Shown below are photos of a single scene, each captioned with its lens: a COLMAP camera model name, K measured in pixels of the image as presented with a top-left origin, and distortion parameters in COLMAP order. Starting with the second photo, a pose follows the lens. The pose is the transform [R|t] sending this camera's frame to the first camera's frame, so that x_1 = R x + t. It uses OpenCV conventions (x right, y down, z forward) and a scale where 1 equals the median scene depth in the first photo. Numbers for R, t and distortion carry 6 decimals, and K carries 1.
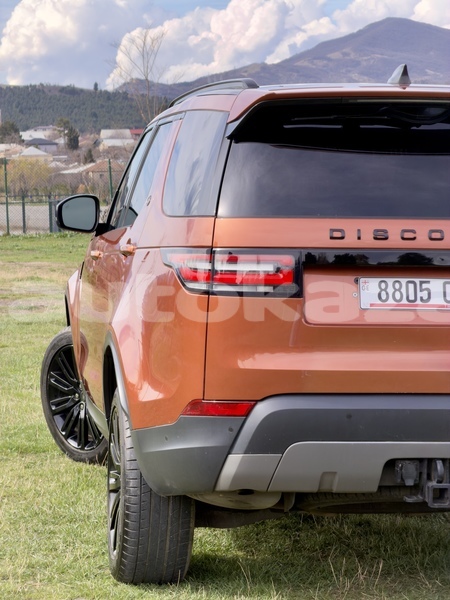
lens RADIAL K [[1751.0, 0, 223.2], [0, 1751.0, 303.8], [0, 0, 1]] dist [0.281583, 0.000000]
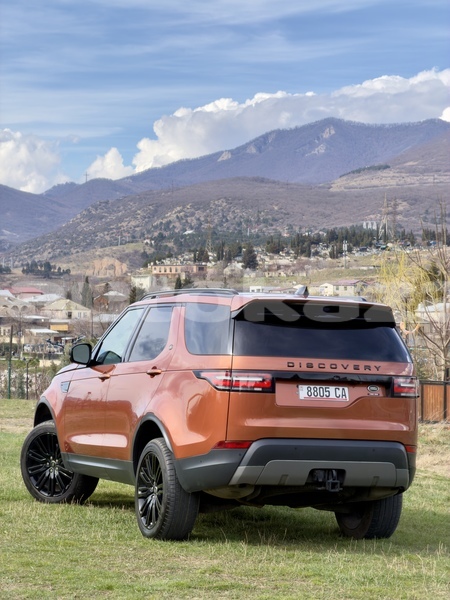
lens RADIAL K [[1751.0, 0, 209.6], [0, 1751.0, 277.1], [0, 0, 1]] dist [0.281583, 0.000000]
pose [[0.969557, 0.038295, 0.241854, -0.552055], [-0.012584, 0.994183, -0.106970, 0.084846], [-0.244543, 0.100670, 0.964398, -1.068470]]
